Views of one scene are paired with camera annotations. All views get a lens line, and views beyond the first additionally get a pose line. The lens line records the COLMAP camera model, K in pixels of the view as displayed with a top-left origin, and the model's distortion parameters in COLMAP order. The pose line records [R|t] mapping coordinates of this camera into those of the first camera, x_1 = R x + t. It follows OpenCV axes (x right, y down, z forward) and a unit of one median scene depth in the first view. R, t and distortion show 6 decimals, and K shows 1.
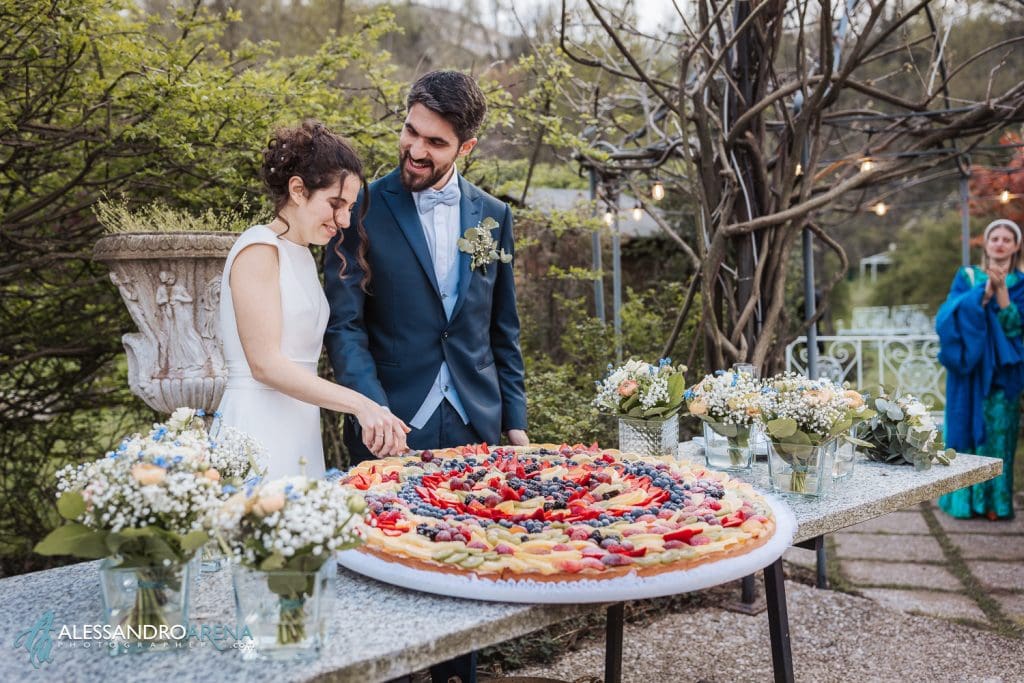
lens RADIAL K [[1025.7, 0, 466.0], [0, 1025.7, 344.1], [0, 0, 1]] dist [0.006721, -0.015651]
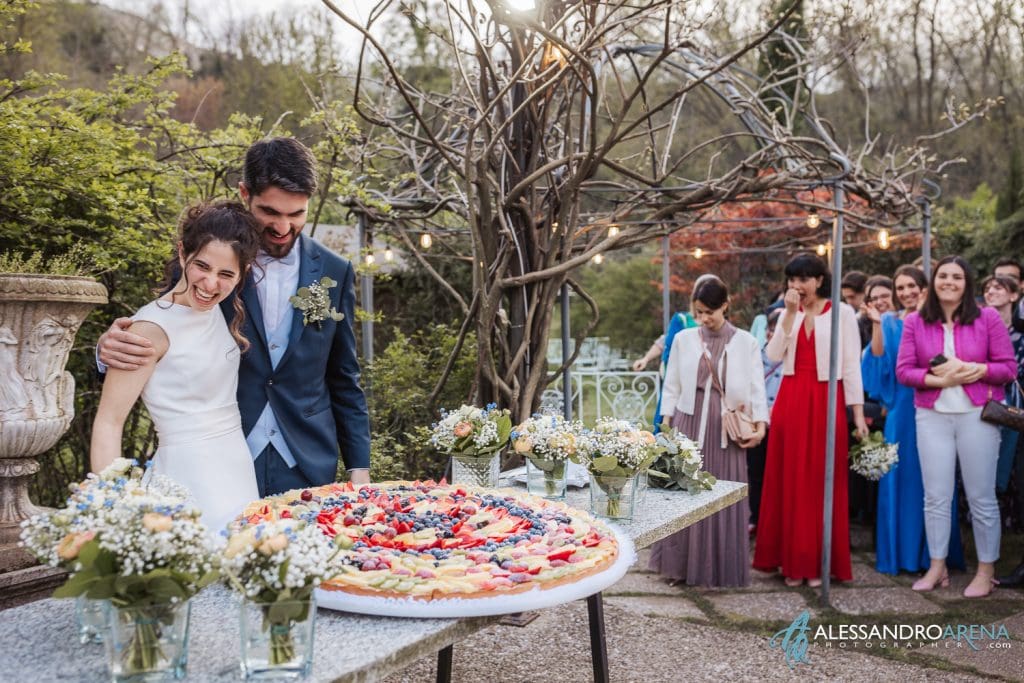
lens RADIAL K [[1039.3, 0, 474.9], [0, 1039.3, 338.3], [0, 0, 1]] dist [-0.000035, -0.000217]
pose [[0.953002, 0.016570, 0.302510, -0.149768], [-0.007941, 0.999526, -0.029732, -0.020414], [-0.302859, 0.025933, 0.952682, -0.092803]]
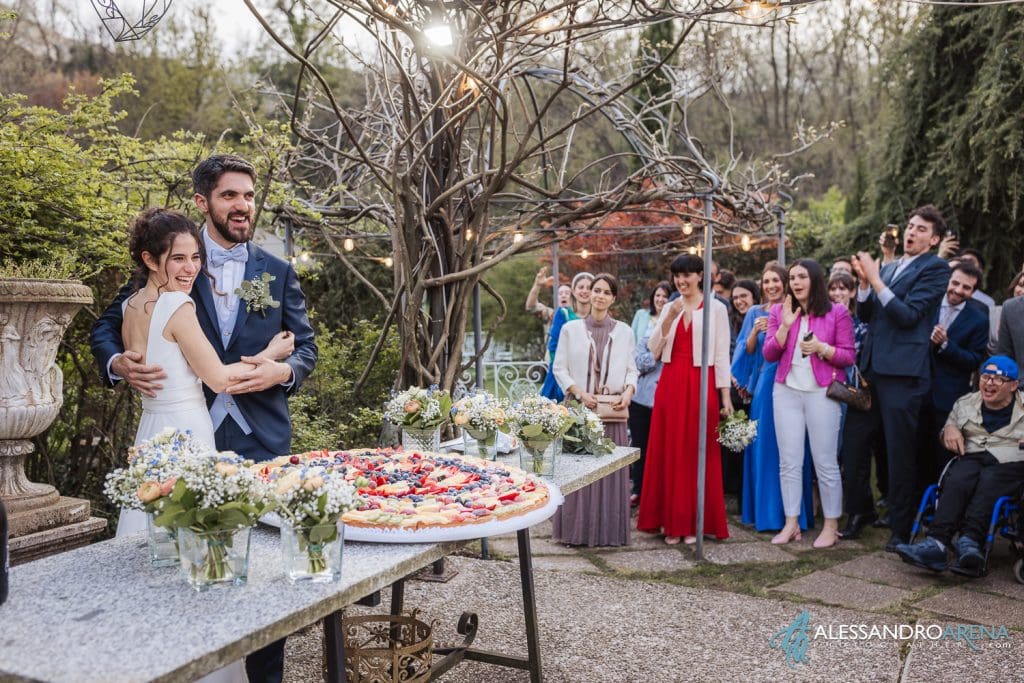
lens RADIAL K [[1025.7, 0, 466.0], [0, 1025.7, 344.1], [0, 0, 1]] dist [0.006721, -0.015651]
pose [[0.914651, 0.003907, 0.404227, -0.275586], [0.004206, 0.999807, -0.019180, -0.012269], [-0.404224, 0.019243, 0.914458, -0.245058]]
